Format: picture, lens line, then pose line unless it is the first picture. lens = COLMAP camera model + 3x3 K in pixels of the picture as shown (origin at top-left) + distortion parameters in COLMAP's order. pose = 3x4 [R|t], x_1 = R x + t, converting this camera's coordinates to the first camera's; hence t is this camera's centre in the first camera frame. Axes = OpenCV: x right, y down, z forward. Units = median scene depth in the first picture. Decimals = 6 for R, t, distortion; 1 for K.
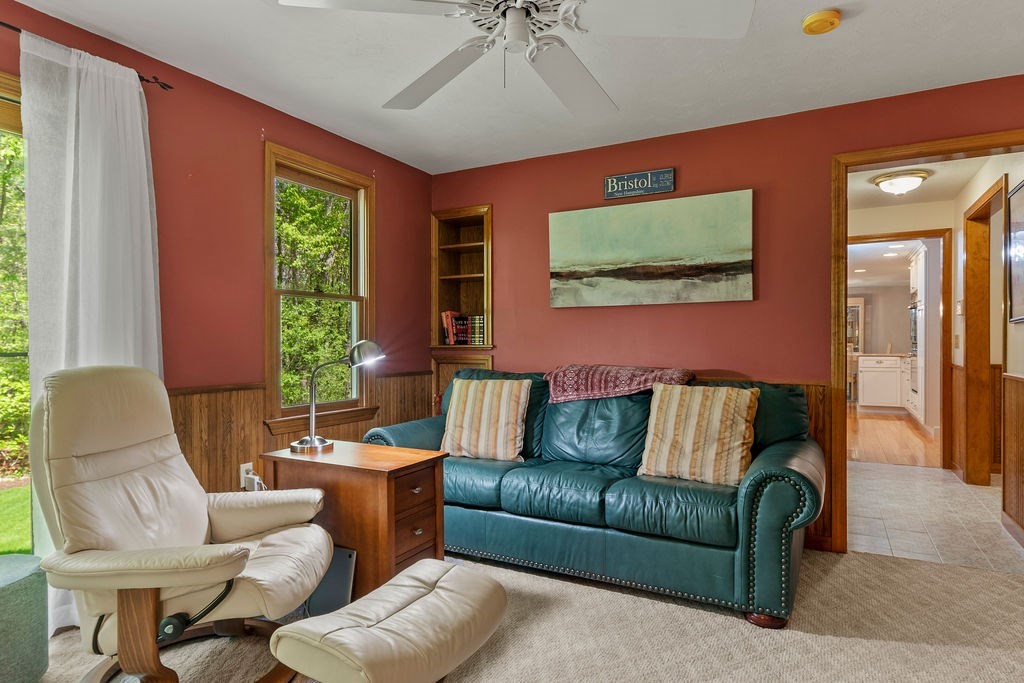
lens RADIAL K [[589.0, 0, 511.7], [0, 589.0, 350.3], [0, 0, 1]] dist [0.009855, 0.002855]
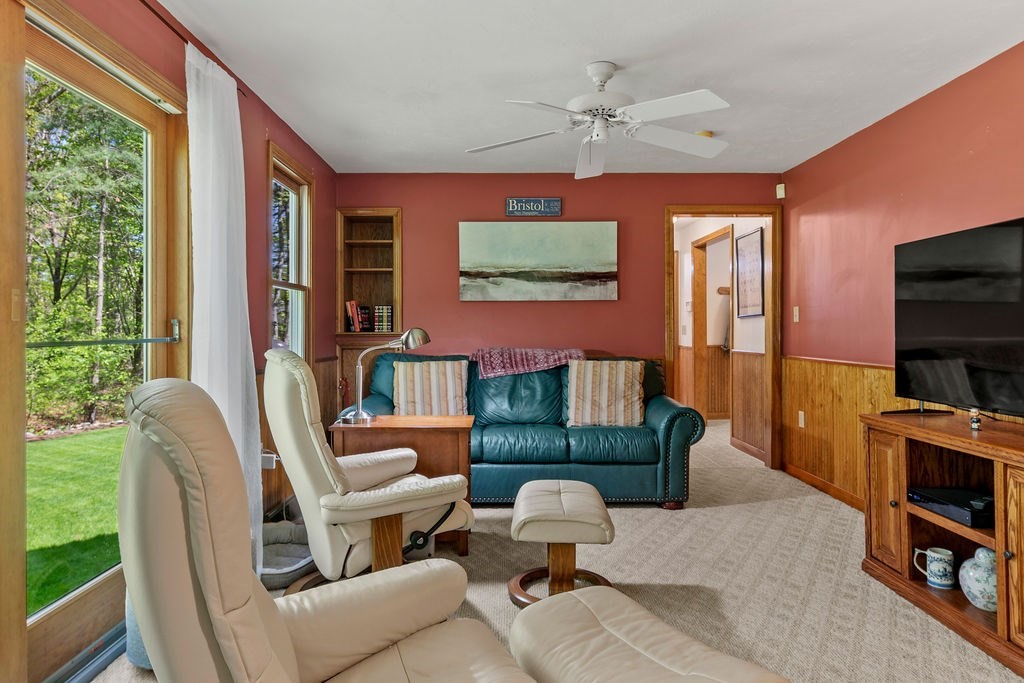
lens RADIAL K [[614.0, 0, 510.9], [0, 614.0, 331.7], [0, 0, 1]] dist [-0.001286, 0.004791]
pose [[0.876283, -0.000237, 0.481797, -0.504732], [0.005568, 0.999938, -0.009633, 0.003303], [-0.481765, 0.011124, 0.876230, -0.157698]]
